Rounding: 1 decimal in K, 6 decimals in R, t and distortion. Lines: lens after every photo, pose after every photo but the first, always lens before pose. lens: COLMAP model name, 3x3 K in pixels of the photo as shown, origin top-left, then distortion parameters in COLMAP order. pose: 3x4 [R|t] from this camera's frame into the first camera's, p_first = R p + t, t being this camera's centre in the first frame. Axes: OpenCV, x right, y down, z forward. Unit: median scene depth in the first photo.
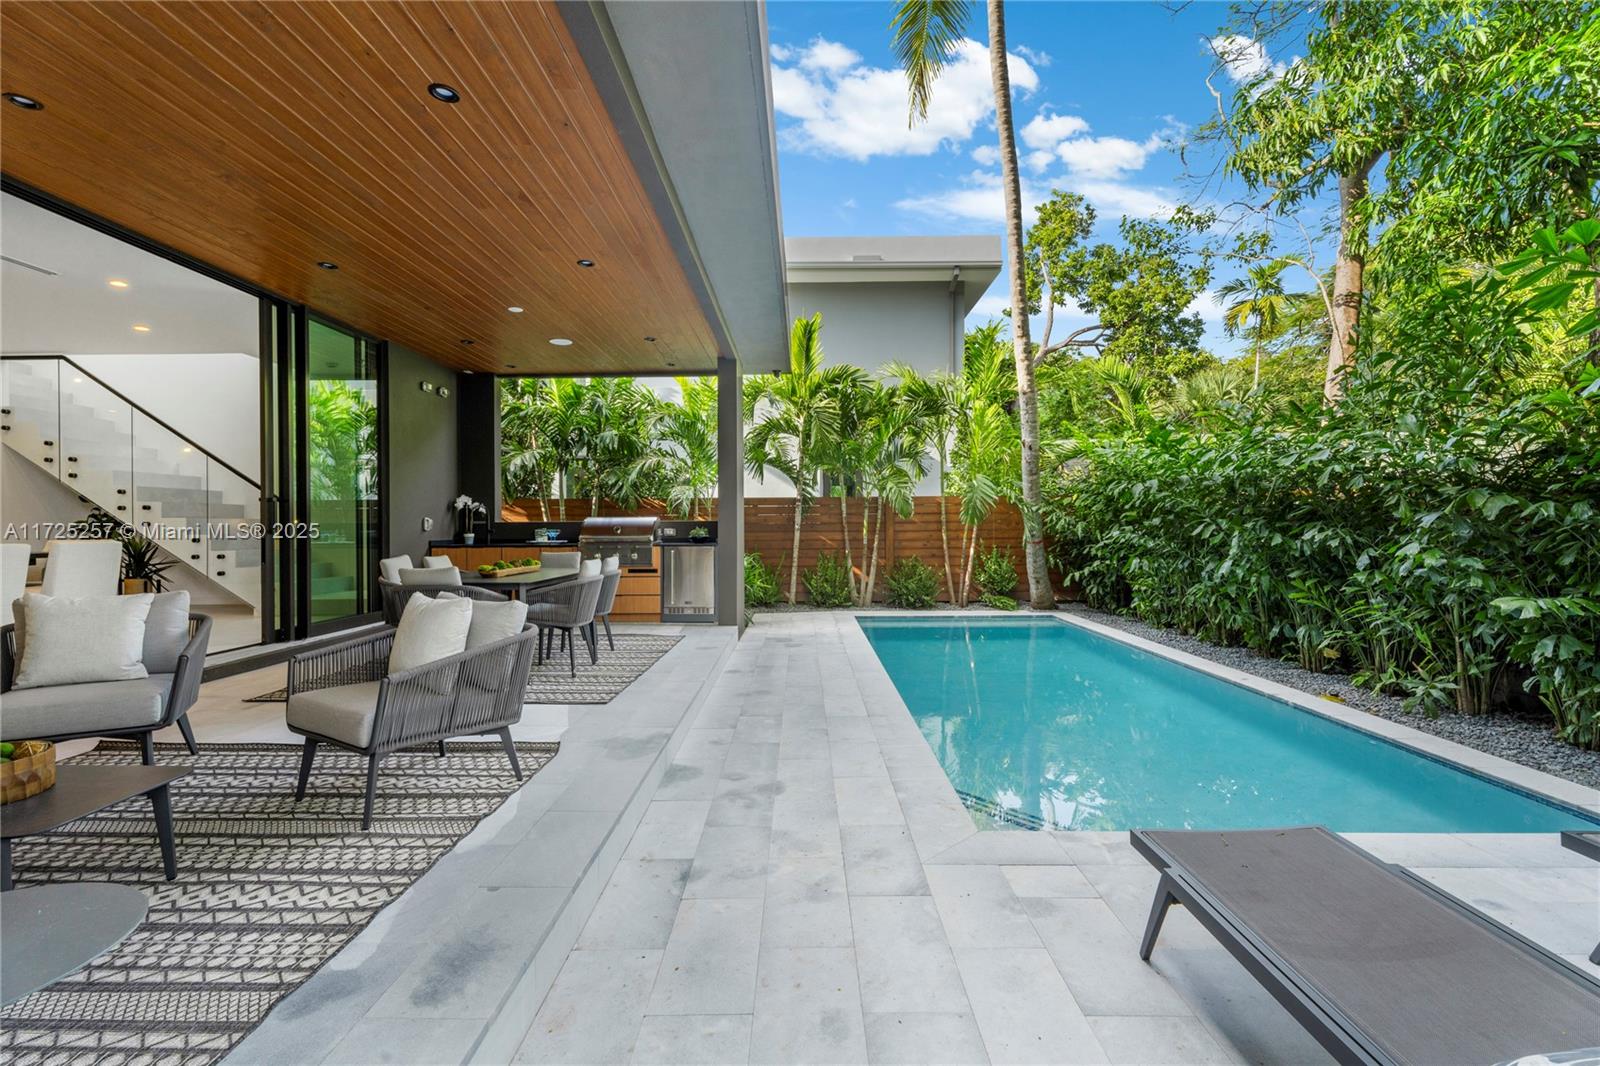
lens RADIAL K [[715.3, 0, 788.4], [0, 715.3, 528.8], [0, 0, 1]] dist [0.001162, -0.000329]
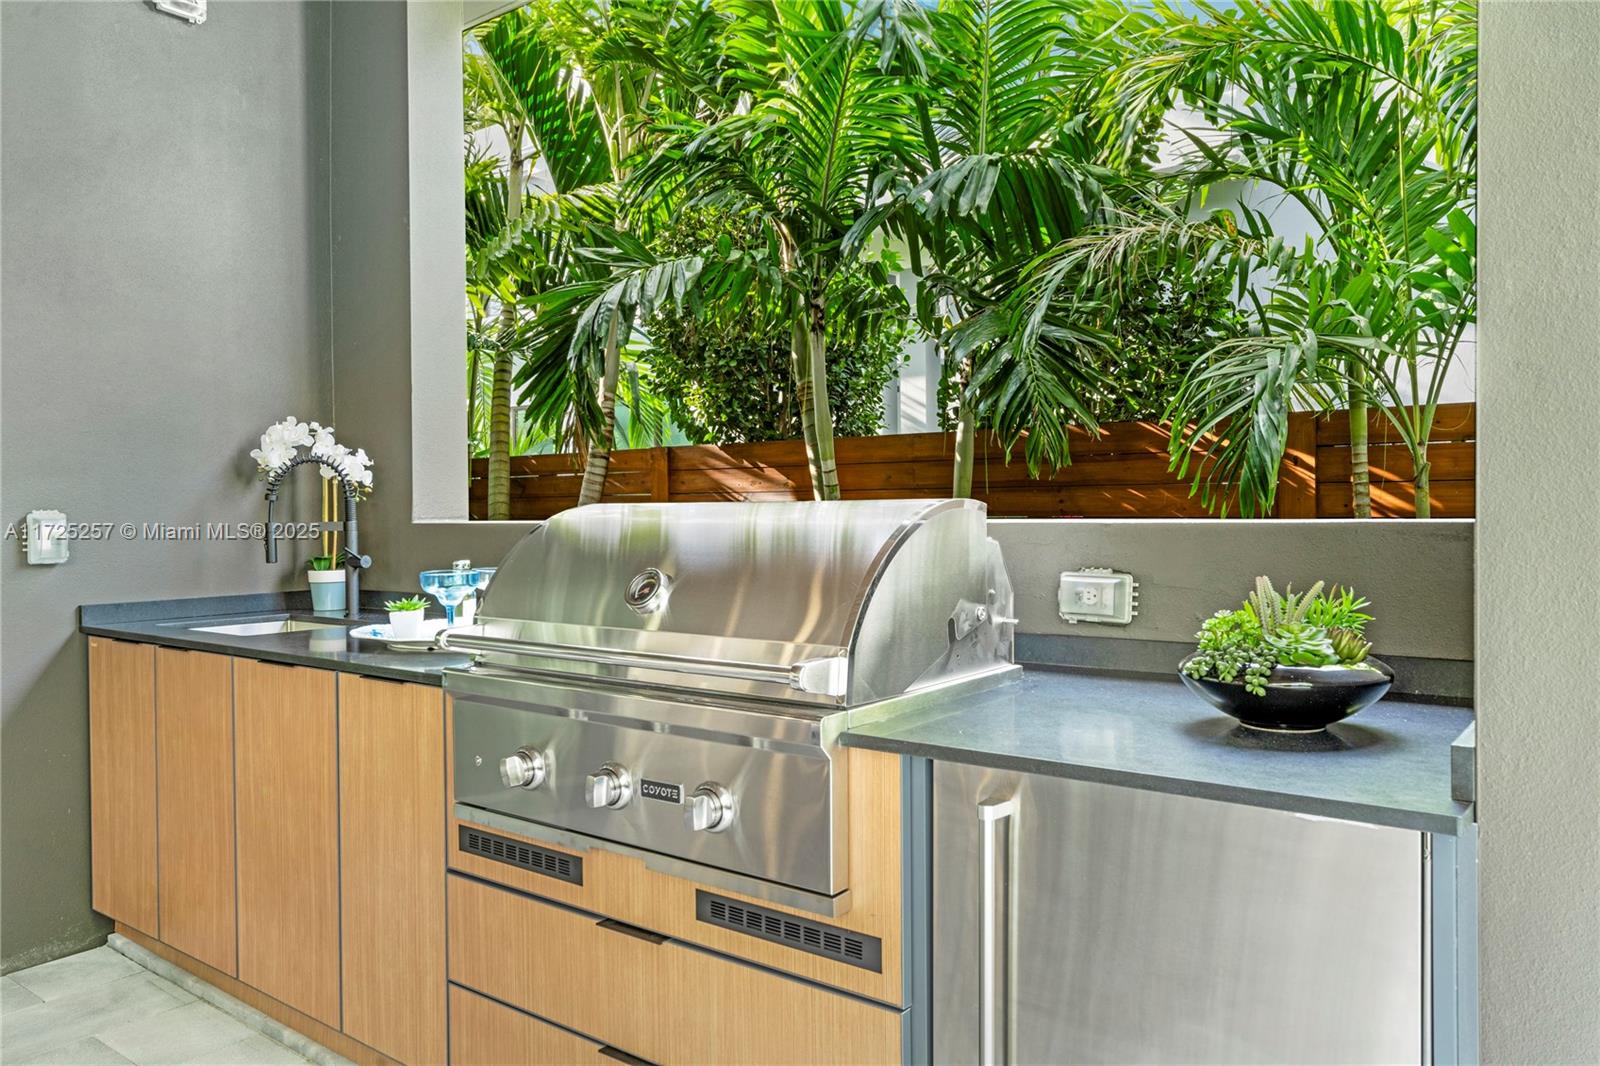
lens RADIAL K [[1159.5, 0, 803.2], [0, 1159.5, 521.1], [0, 0, 1]] dist [0.000919, 0.001139]
pose [[0.814924, 0.005690, -0.579540, -0.108072], [0.003406, 0.999888, 0.014606, -0.022168], [0.579558, -0.013877, 0.814813, 1.105847]]
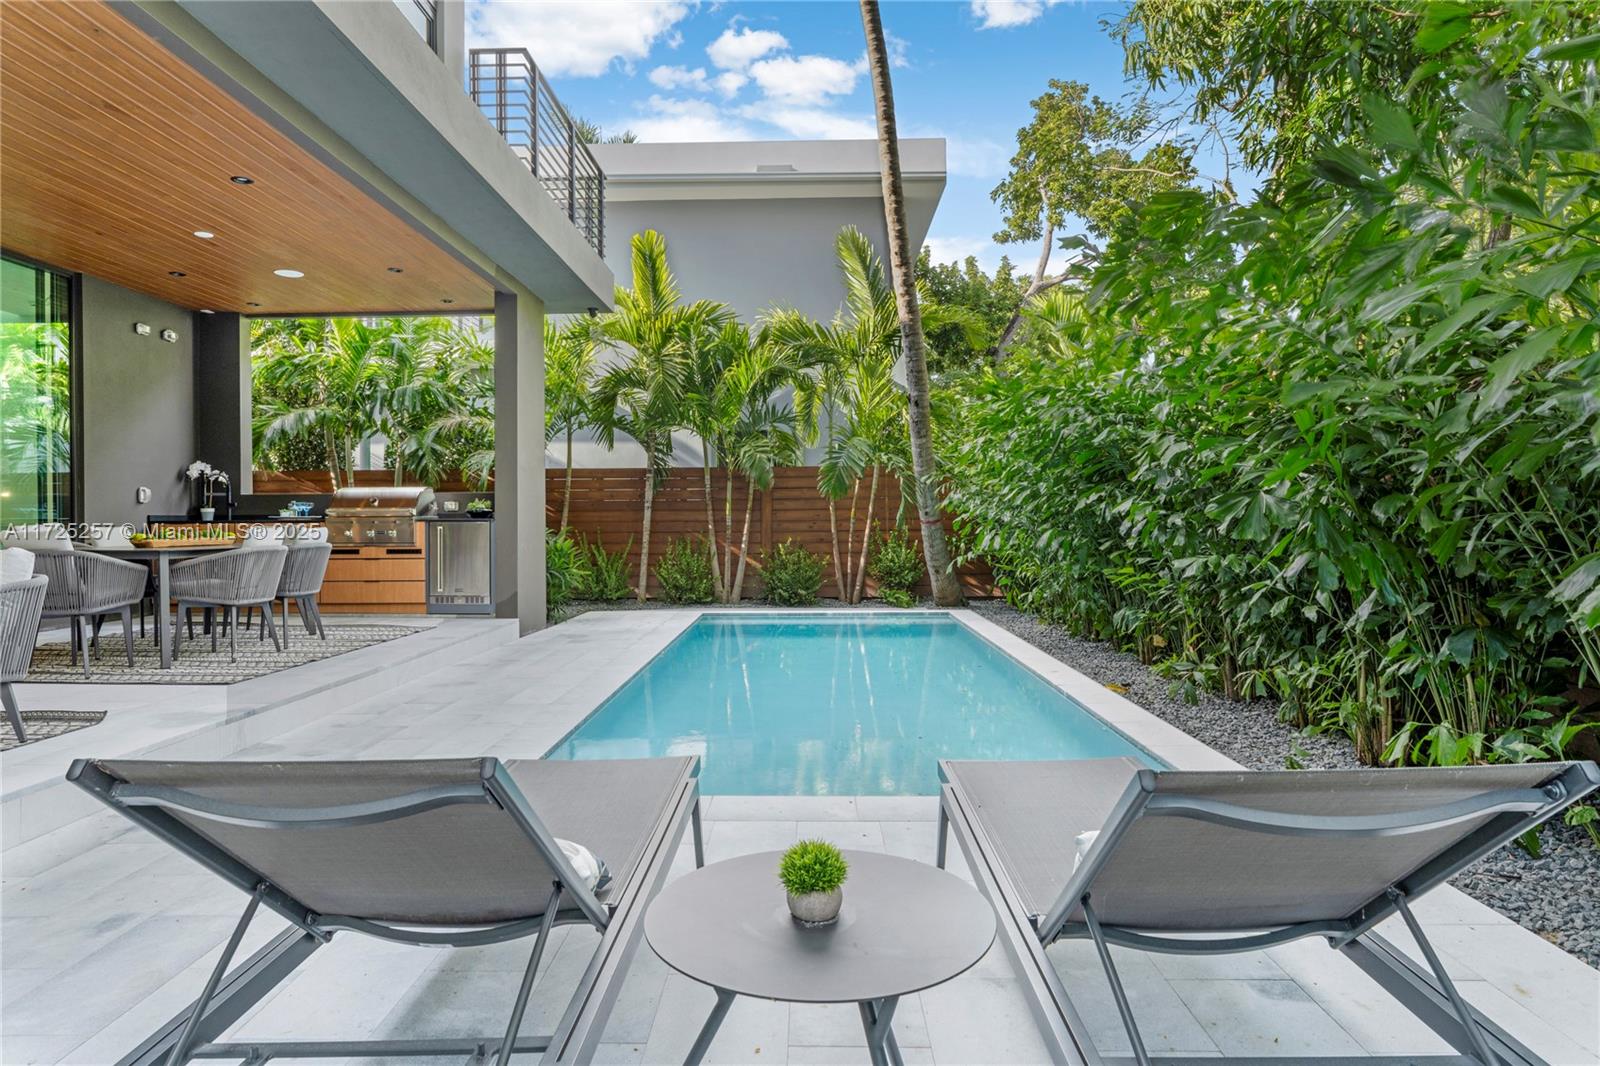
lens RADIAL K [[947.9, 0, 795.6], [0, 947.9, 518.3], [0, 0, 1]] dist [0.005361, 0.005246]
pose [[0.999988, 0.004711, 0.001669, 0.331669], [-0.004713, 0.999988, 0.001305, 0.020543], [-0.001662, -0.001313, 0.999998, -0.139526]]
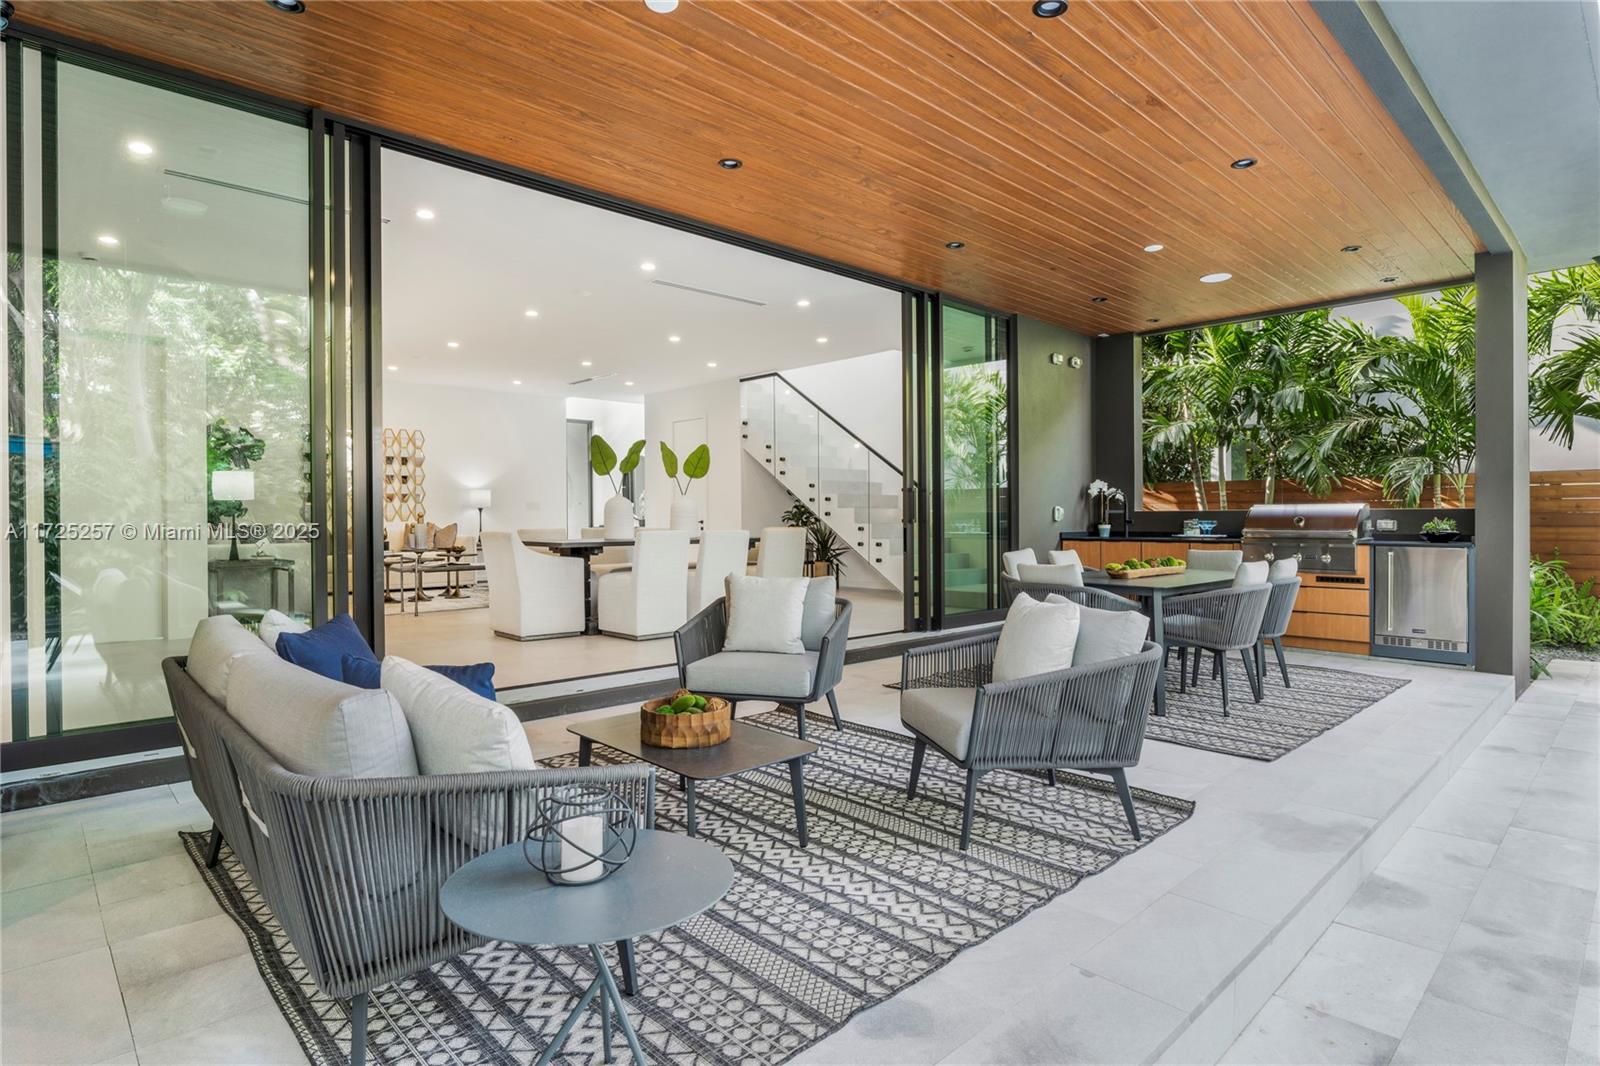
lens RADIAL K [[840.9, 0, 790.9], [0, 840.9, 517.9], [0, 0, 1]] dist [-0.015296, 0.004412]
pose [[0.700379, 0.003270, -0.713763, 0.007692], [-0.004164, 0.999991, 0.000496, -0.000716], [0.713759, 0.002625, 0.700387, 0.048160]]
